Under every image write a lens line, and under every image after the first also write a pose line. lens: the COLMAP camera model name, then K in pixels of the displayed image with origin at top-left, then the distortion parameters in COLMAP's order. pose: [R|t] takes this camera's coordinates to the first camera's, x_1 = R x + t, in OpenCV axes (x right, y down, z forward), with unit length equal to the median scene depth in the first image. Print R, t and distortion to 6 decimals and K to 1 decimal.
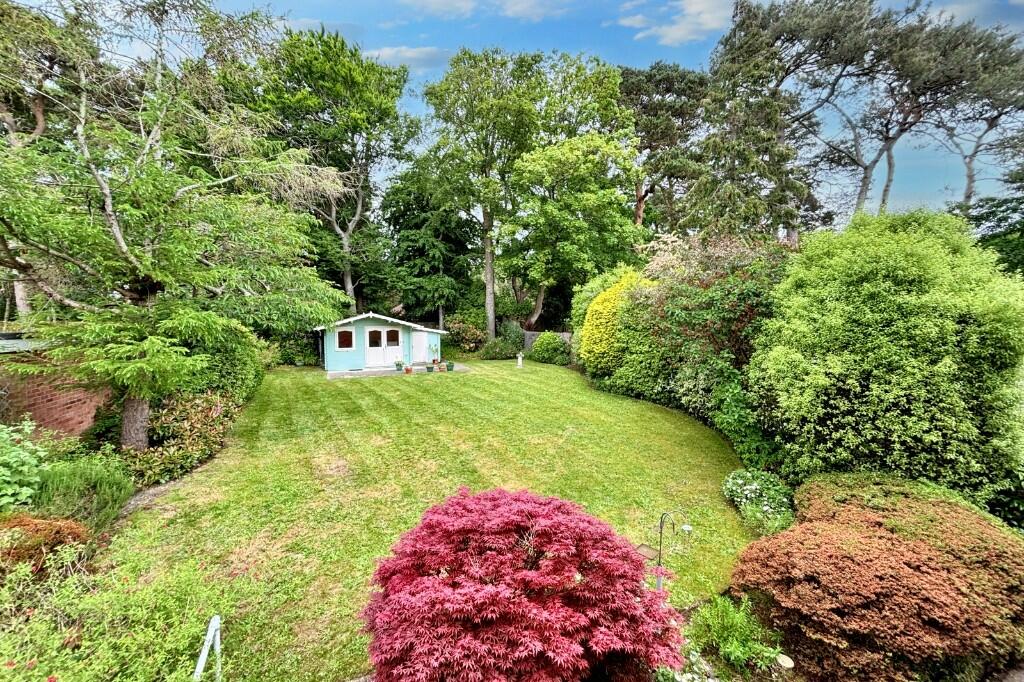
lens RADIAL K [[390.2, 0, 512.0], [0, 390.2, 341.0], [0, 0, 1]] dist [0.000861, 0.000095]
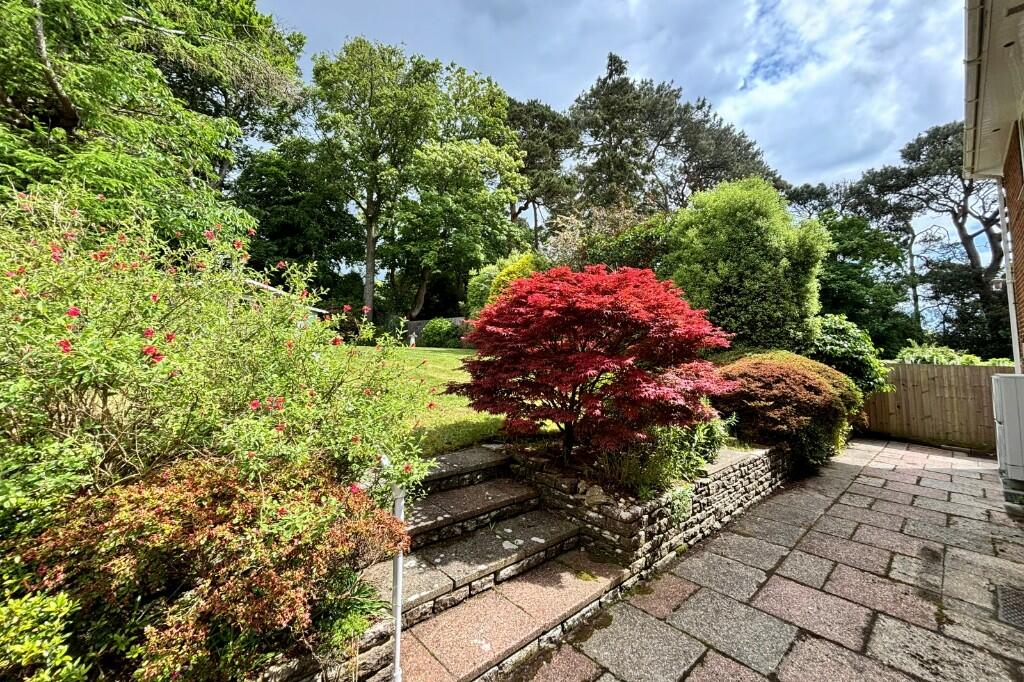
lens RADIAL K [[390.5, 0, 512.1], [0, 390.5, 316.0], [0, 0, 1]] dist [-0.001980, -0.000065]
pose [[0.937127, 0.051931, 0.345104, -0.092404], [-0.013254, 0.993449, -0.113502, 0.100524], [-0.348738, 0.101792, 0.931676, -0.008932]]
